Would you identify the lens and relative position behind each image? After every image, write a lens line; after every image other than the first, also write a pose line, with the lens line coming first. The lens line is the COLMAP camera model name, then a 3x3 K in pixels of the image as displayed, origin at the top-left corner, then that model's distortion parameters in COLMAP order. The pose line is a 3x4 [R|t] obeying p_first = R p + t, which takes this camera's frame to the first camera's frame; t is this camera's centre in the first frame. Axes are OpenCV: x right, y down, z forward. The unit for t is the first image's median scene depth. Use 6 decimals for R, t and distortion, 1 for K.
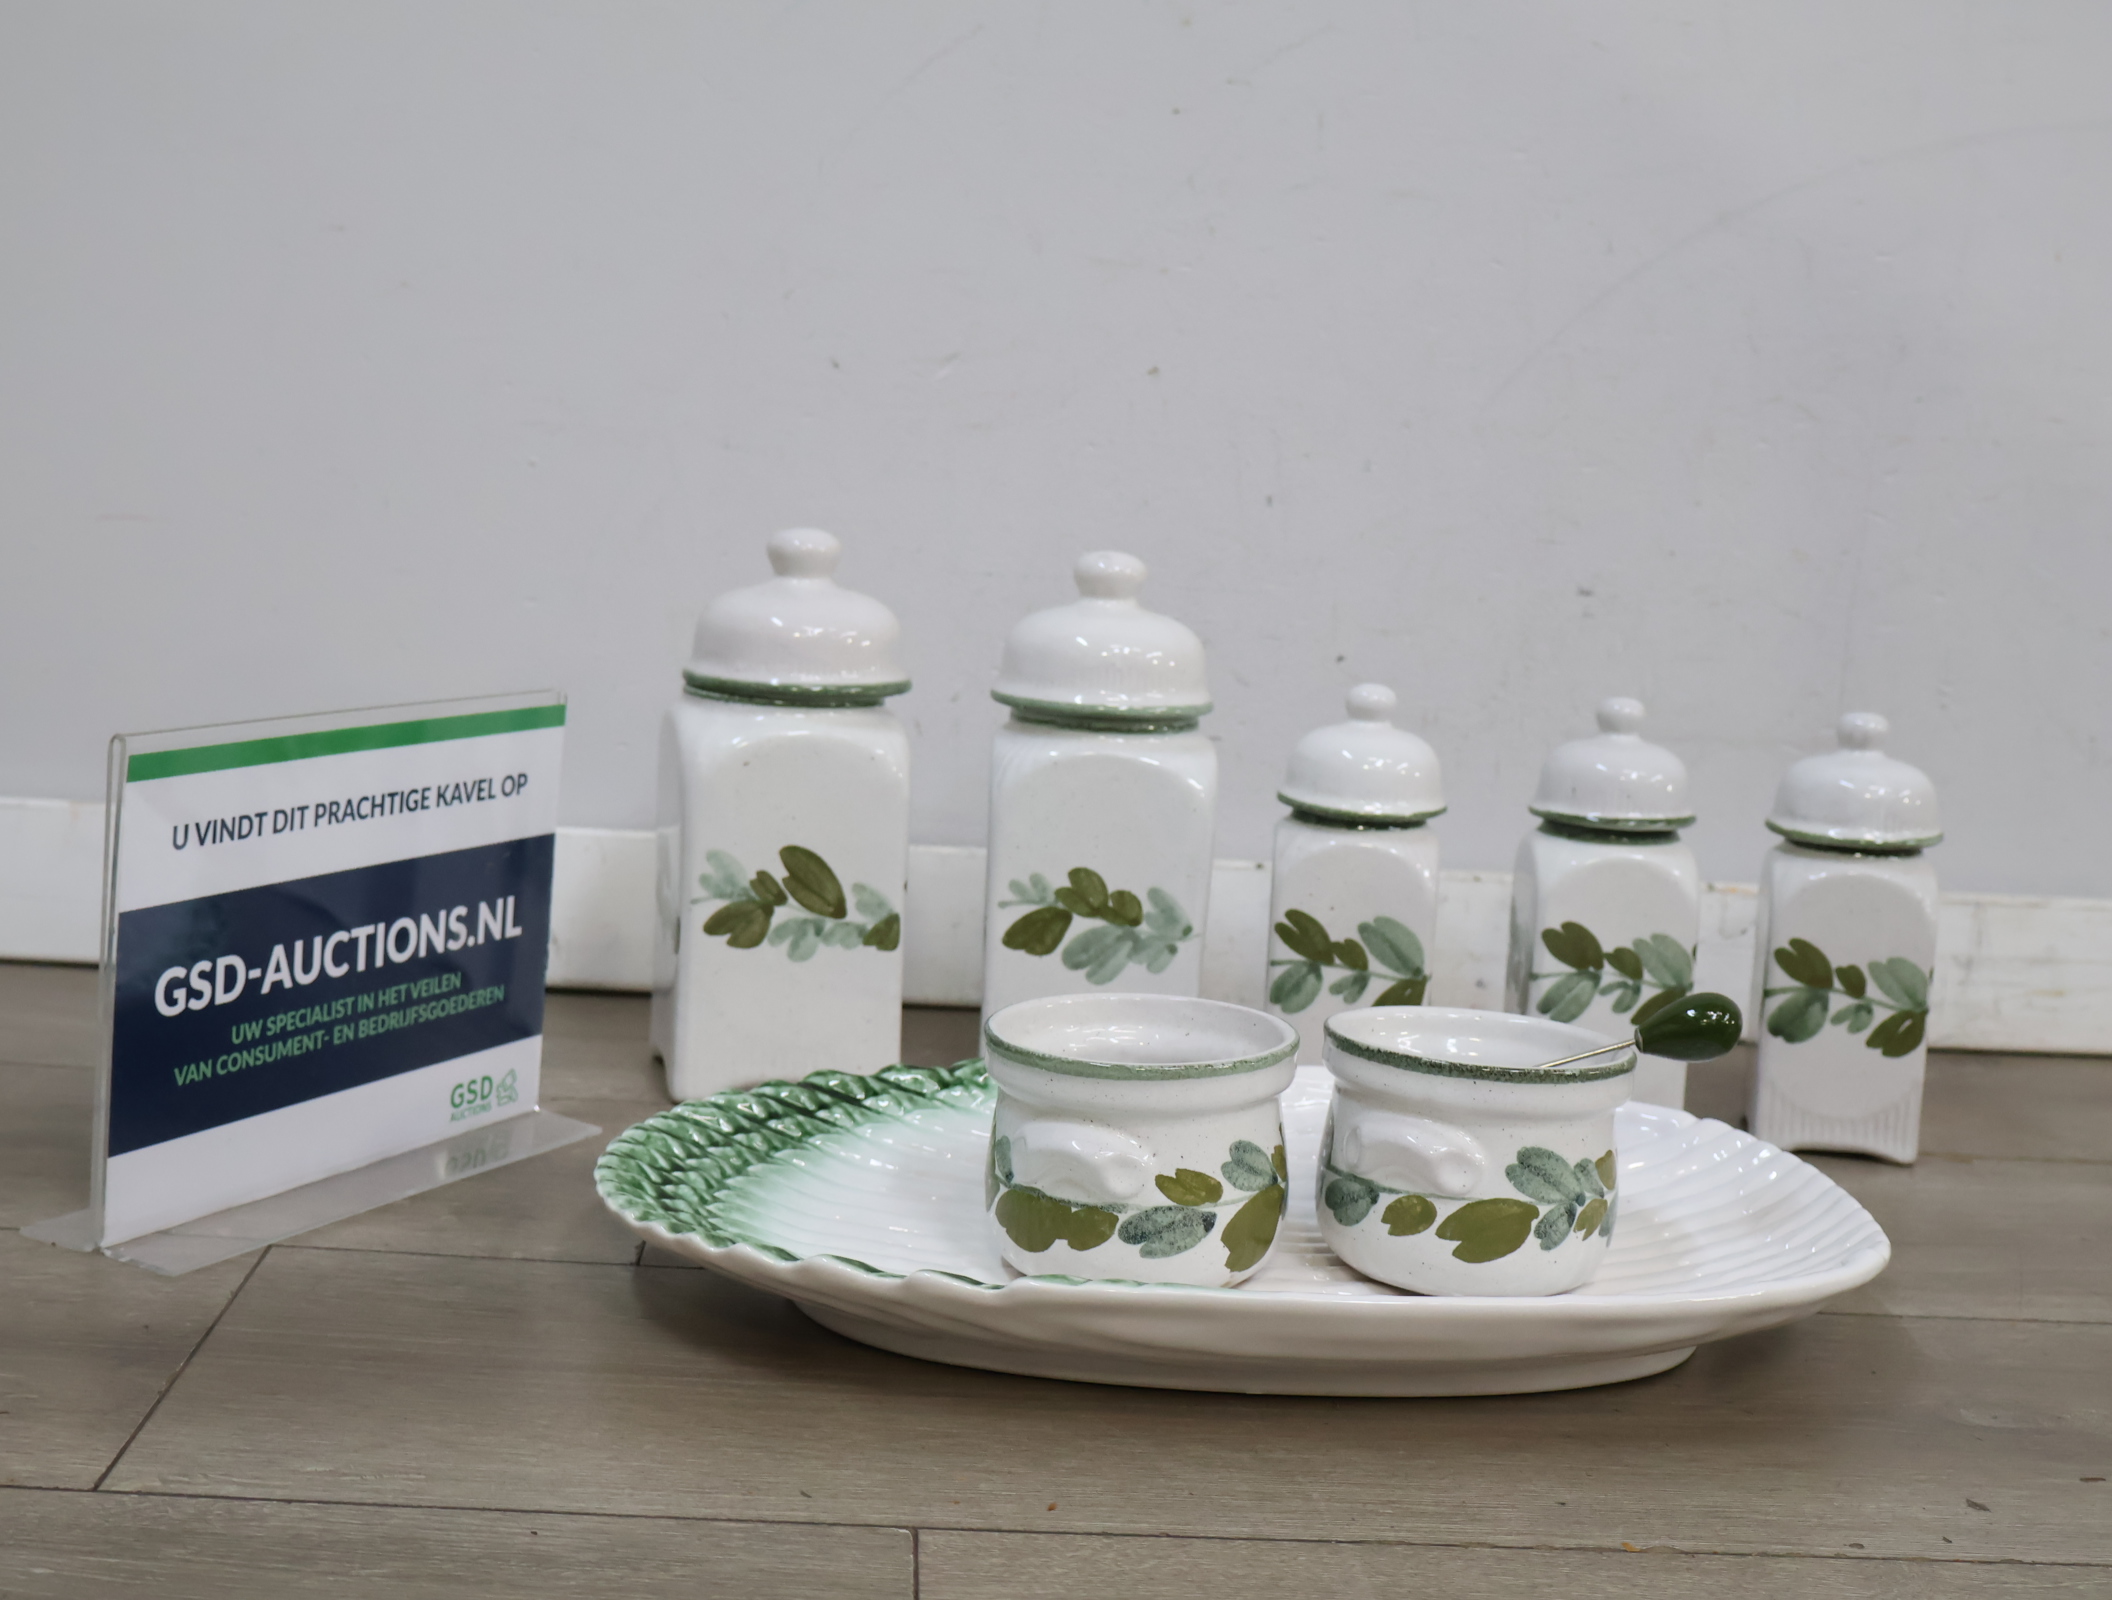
lens RADIAL K [[2731.1, 0, 1056.0], [0, 2731.1, 800.0], [0, 0, 1]] dist [-0.019813, -0.045637]
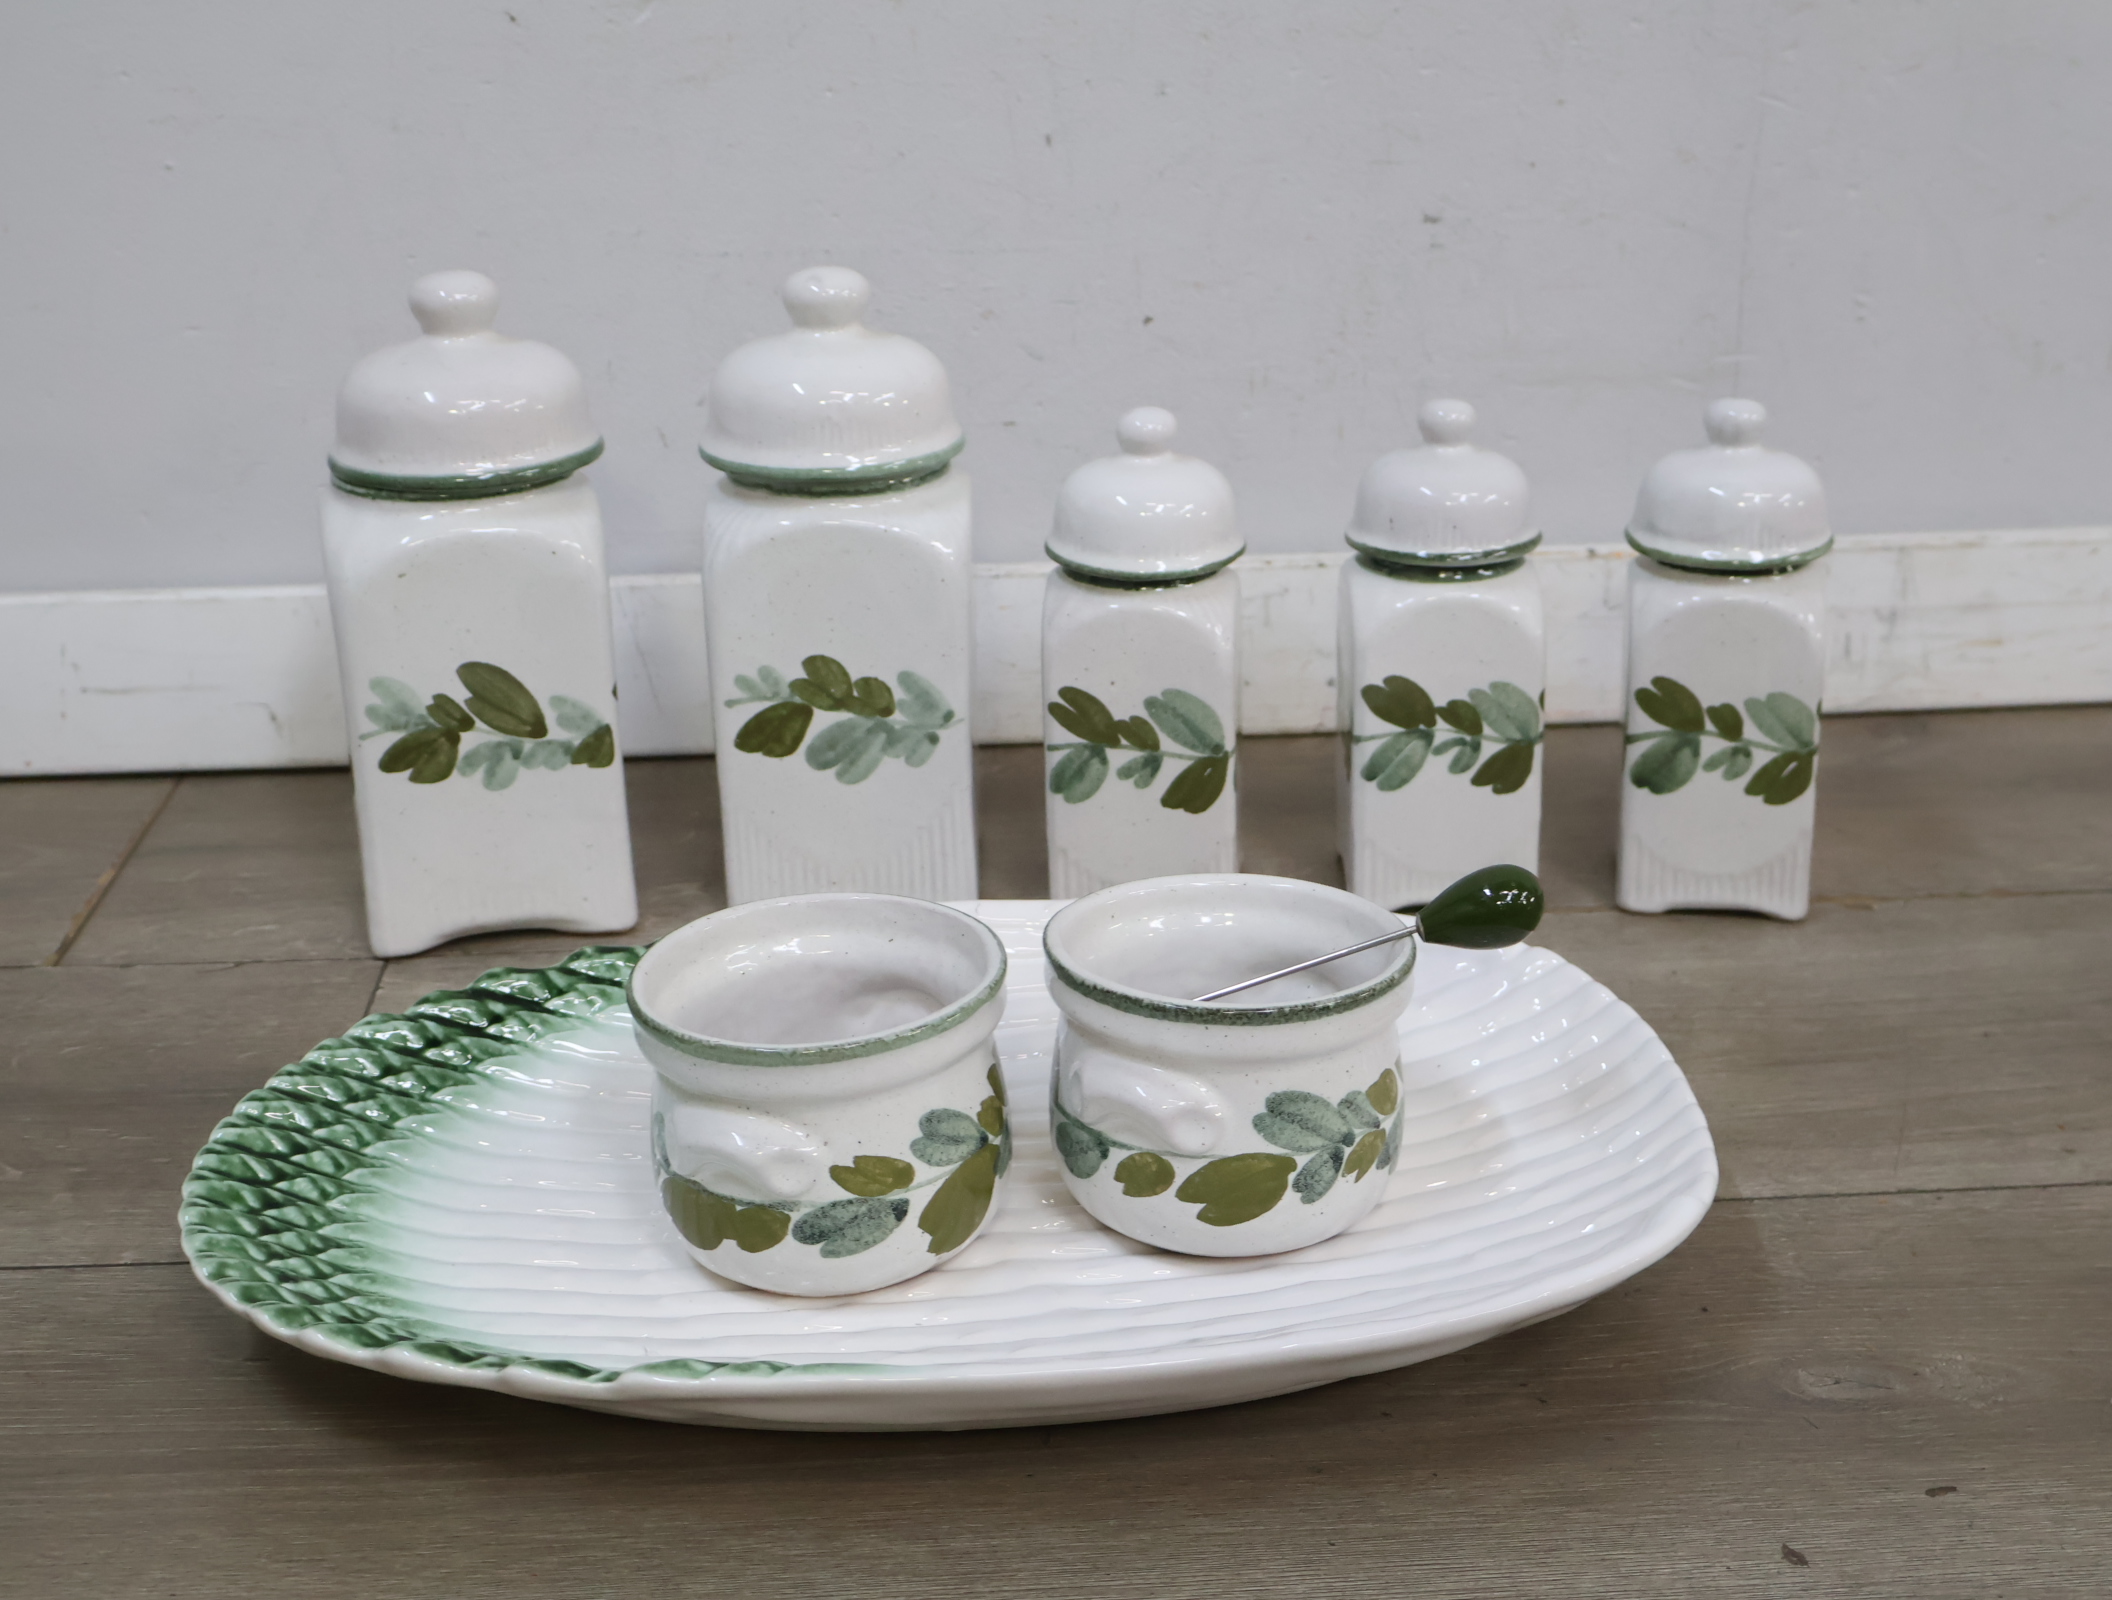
lens RADIAL K [[2765.9, 0, 1056.0], [0, 2765.9, 800.0], [0, 0, 1]] dist [-0.018591, 0.012452]
pose [[0.997286, -0.070927, -0.019732, 0.098135], [0.073516, 0.973689, 0.215695, -0.112648], [0.003914, -0.216560, 0.976261, 0.148172]]
